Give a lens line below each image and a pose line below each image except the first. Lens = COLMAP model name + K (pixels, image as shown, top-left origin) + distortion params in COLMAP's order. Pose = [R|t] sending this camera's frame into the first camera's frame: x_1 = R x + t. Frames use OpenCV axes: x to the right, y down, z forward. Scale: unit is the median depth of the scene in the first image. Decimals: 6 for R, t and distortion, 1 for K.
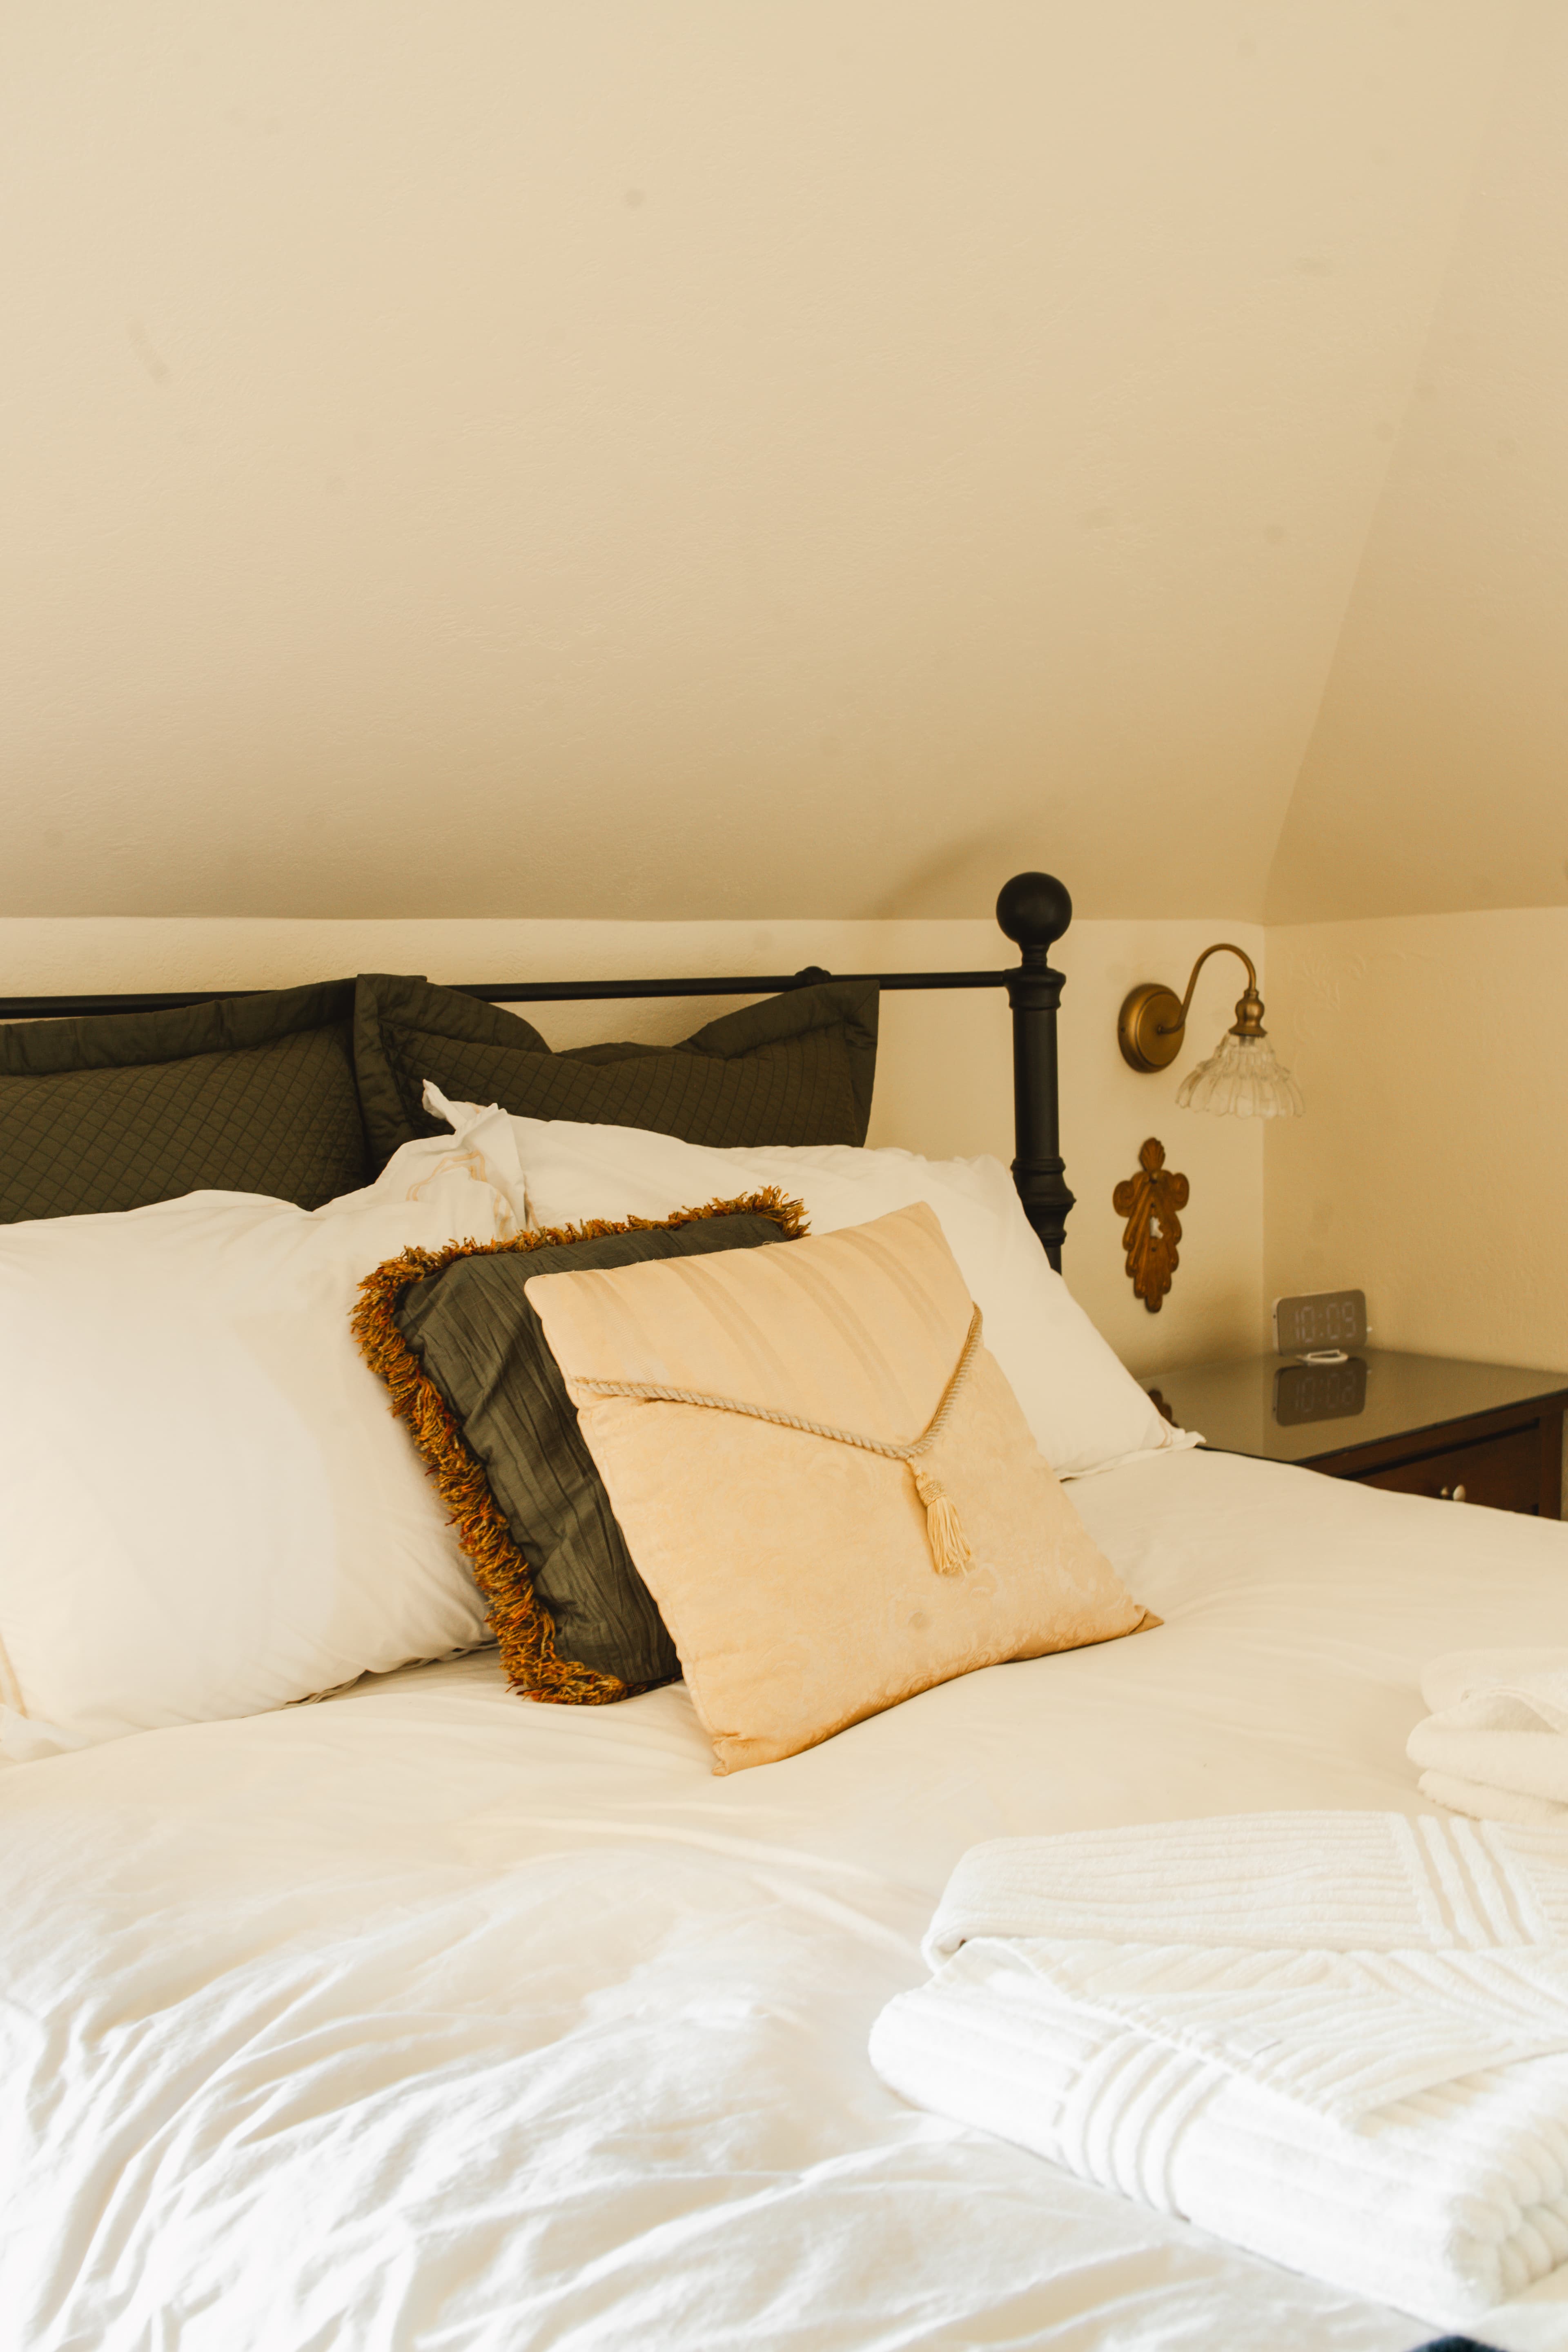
lens RADIAL K [[2400.6, 0, 784.0], [0, 2400.6, 1176.0], [0, 0, 1]] dist [-0.003211, 0.001301]
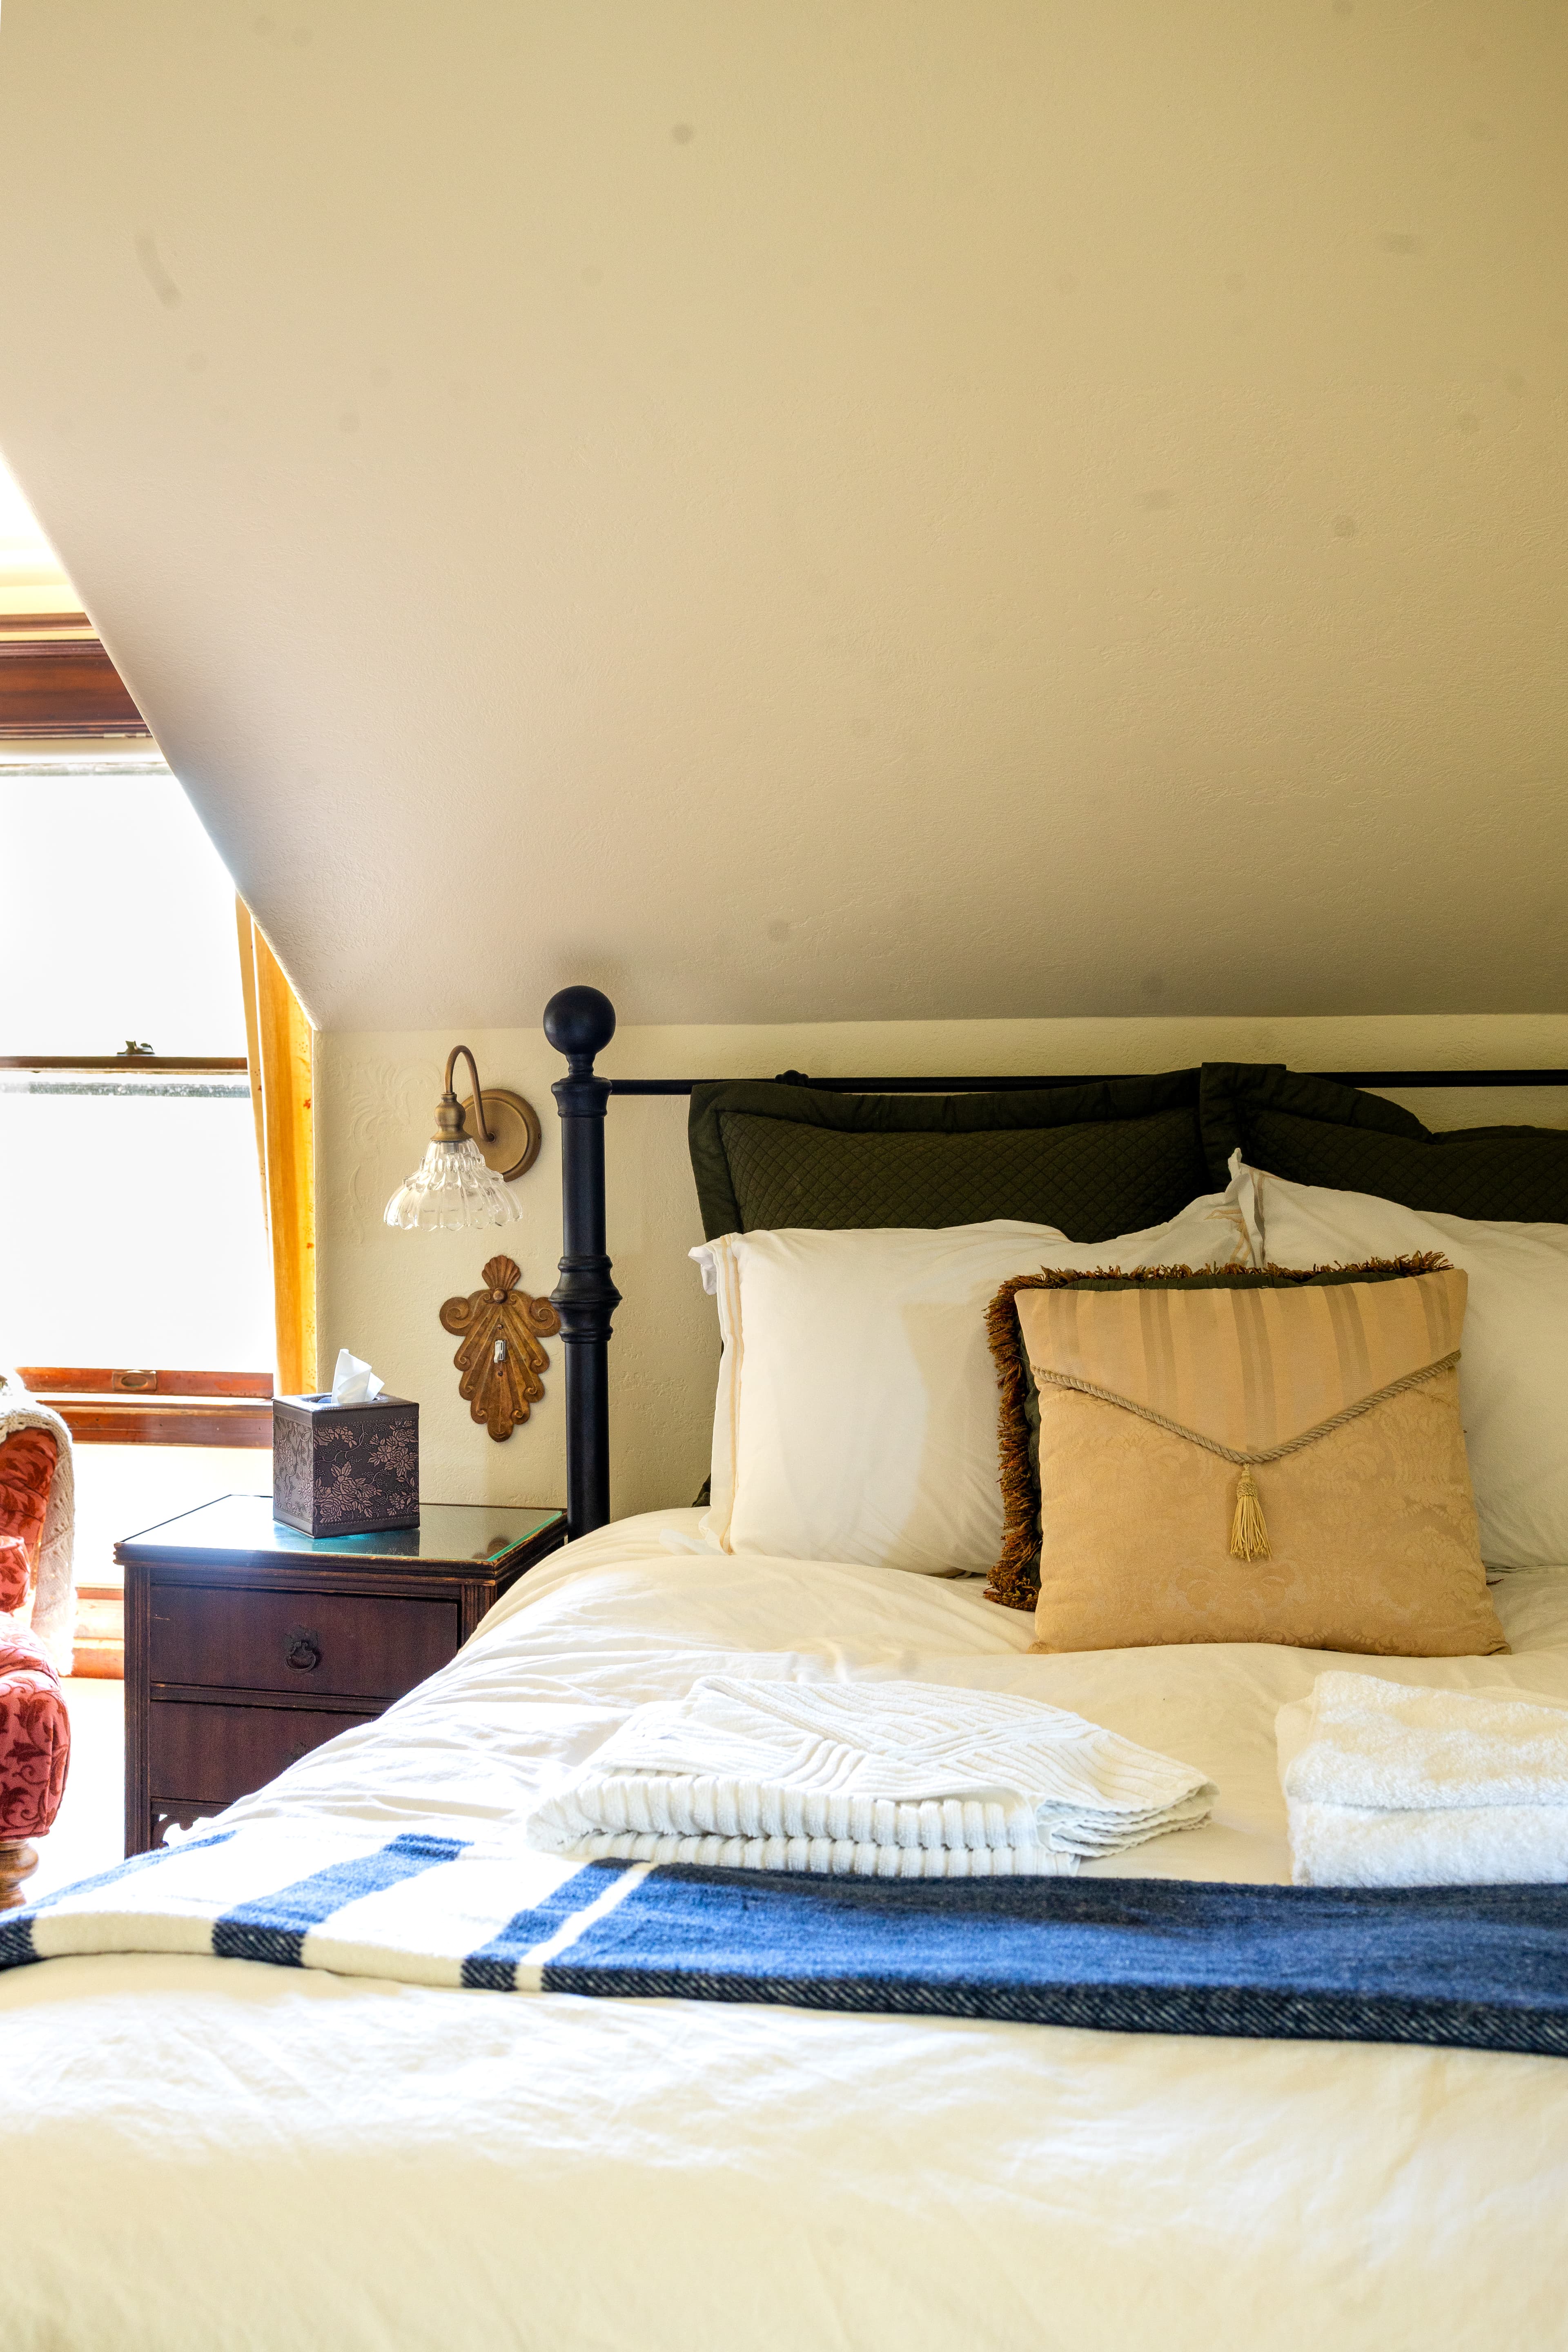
lens RADIAL K [[2400.6, 0, 784.0], [0, 2400.6, 1176.0], [0, 0, 1]] dist [-0.003211, 0.001301]
pose [[0.654647, 0.047460, -0.754443, 0.635050], [-0.071339, 0.997452, 0.000845, -0.009940], [0.752561, 0.053268, 0.656365, 0.008876]]
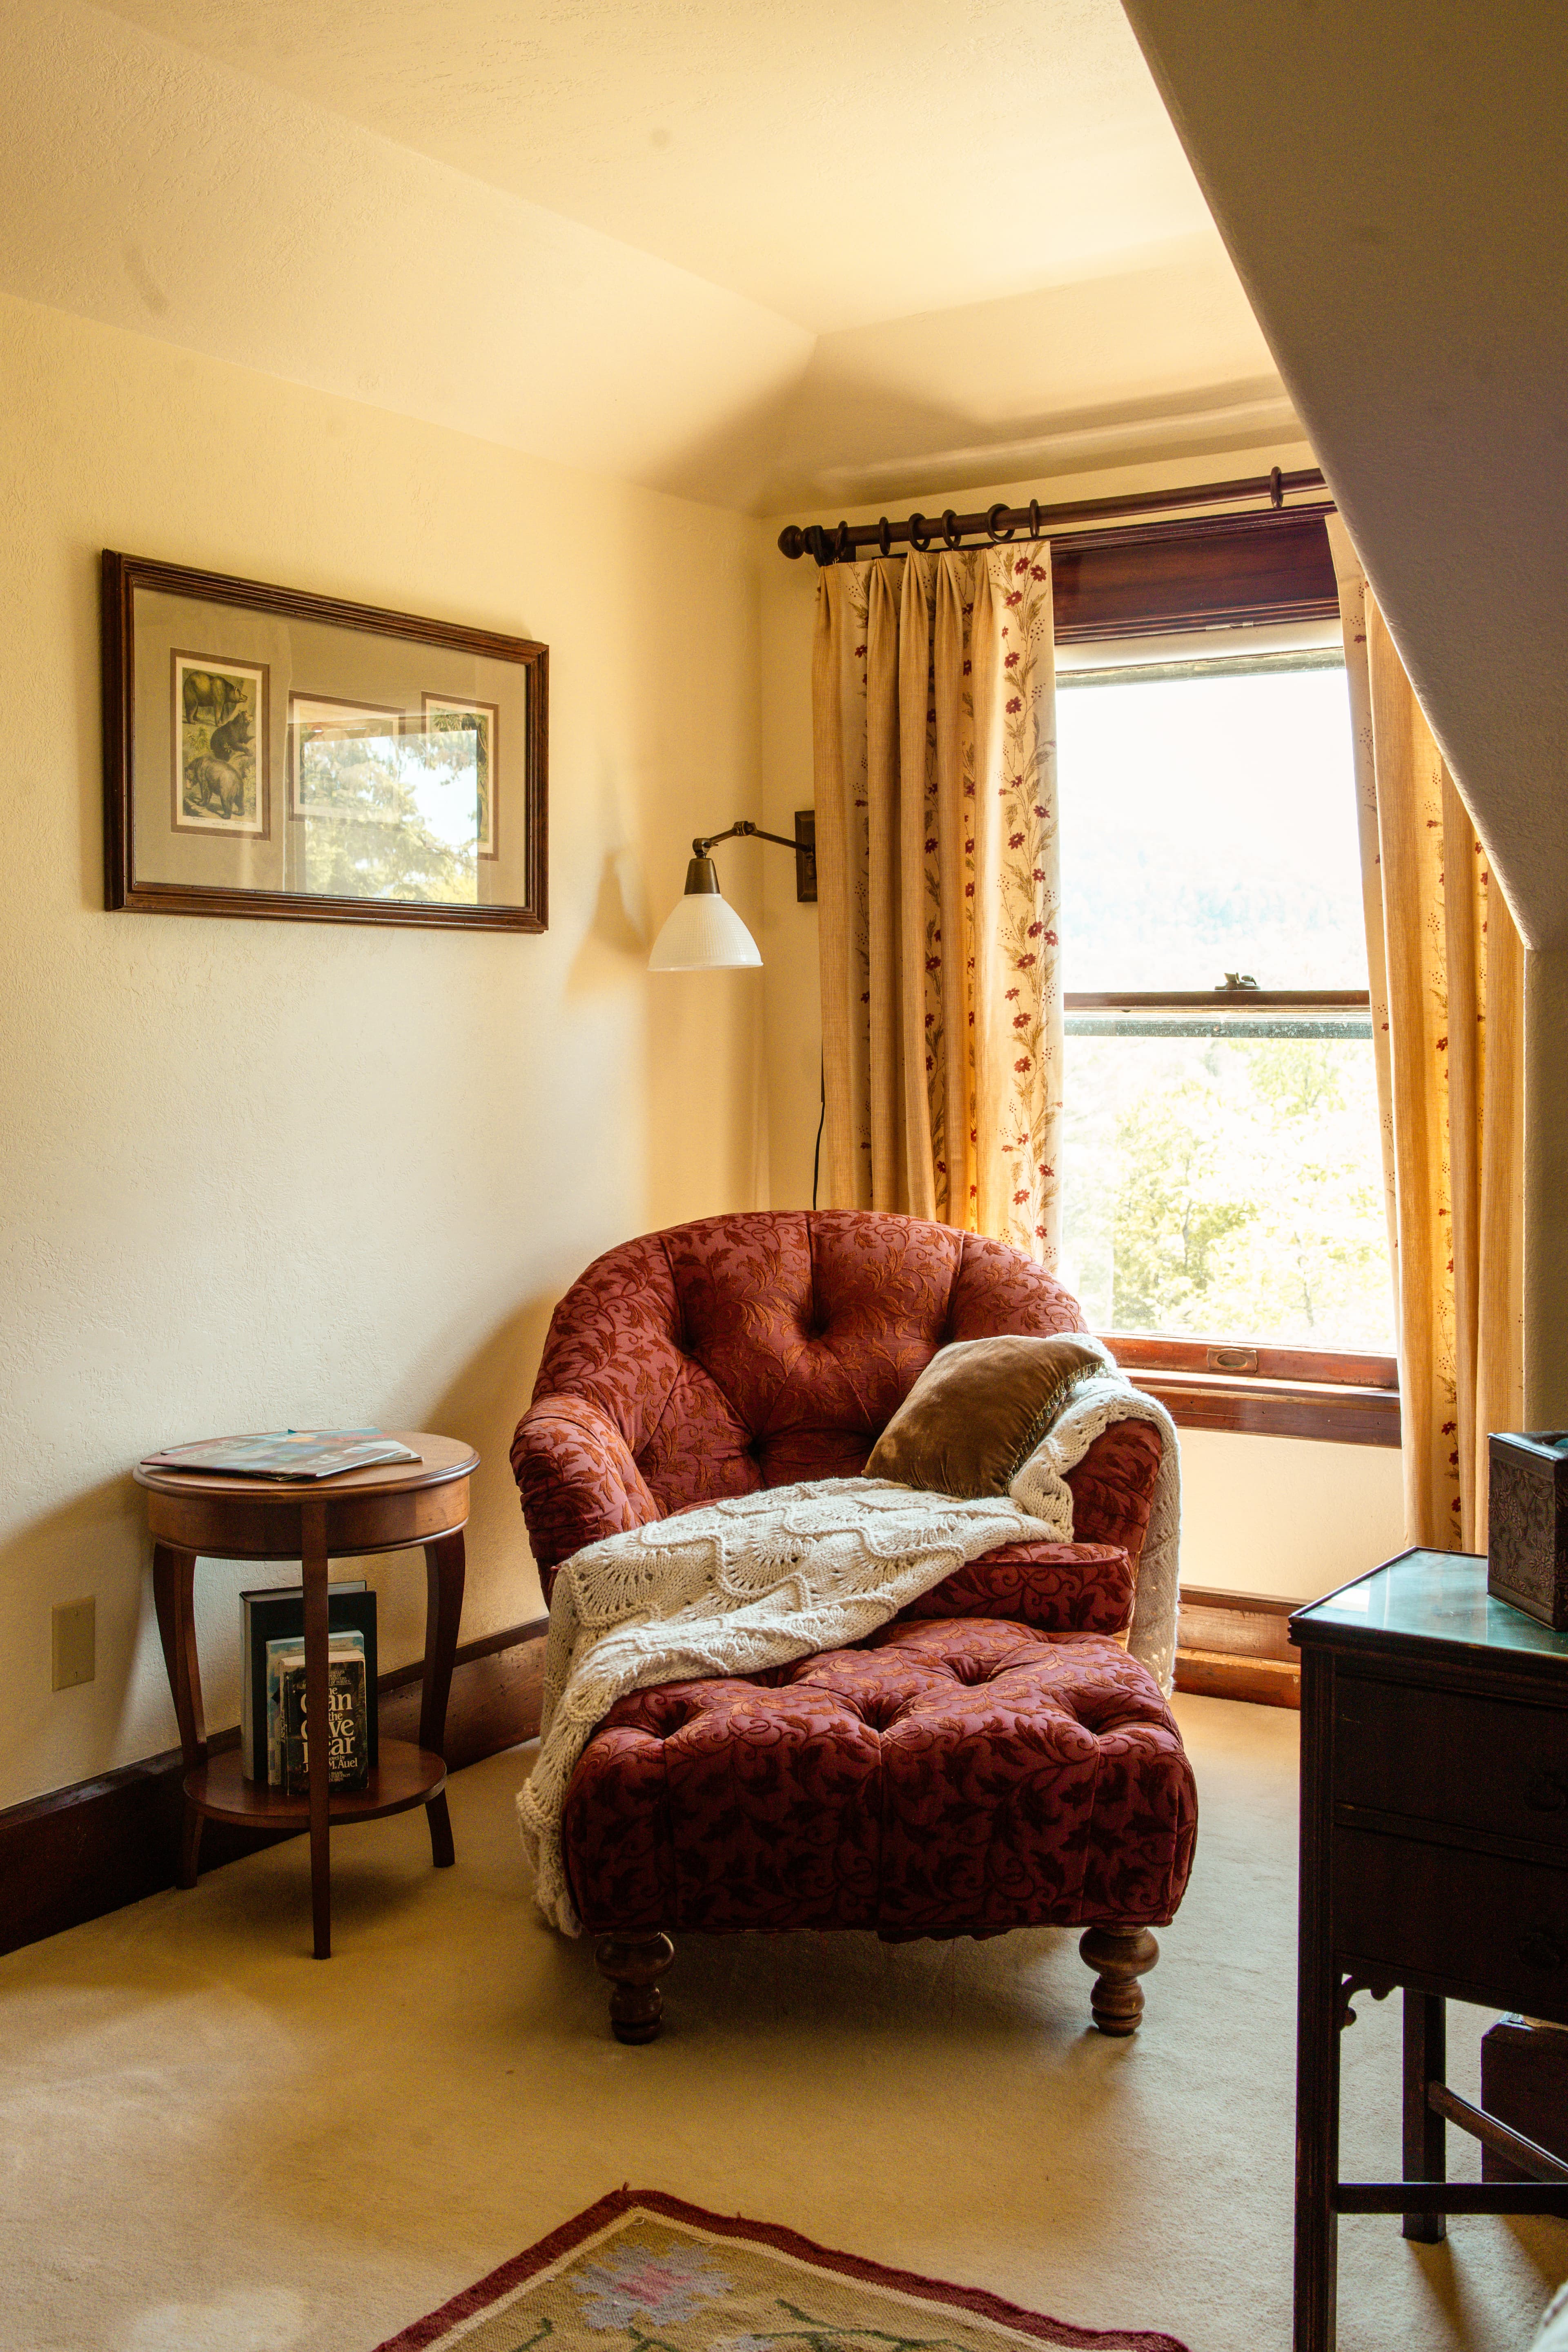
lens RADIAL K [[2400.6, 0, 784.0], [0, 2400.6, 1176.0], [0, 0, 1]] dist [-0.003211, 0.001301]
pose [[0.292366, 0.073630, -0.953468, 0.317438], [-0.069524, 0.996030, 0.055599, -0.009203], [0.953776, 0.050034, 0.296324, 0.089132]]
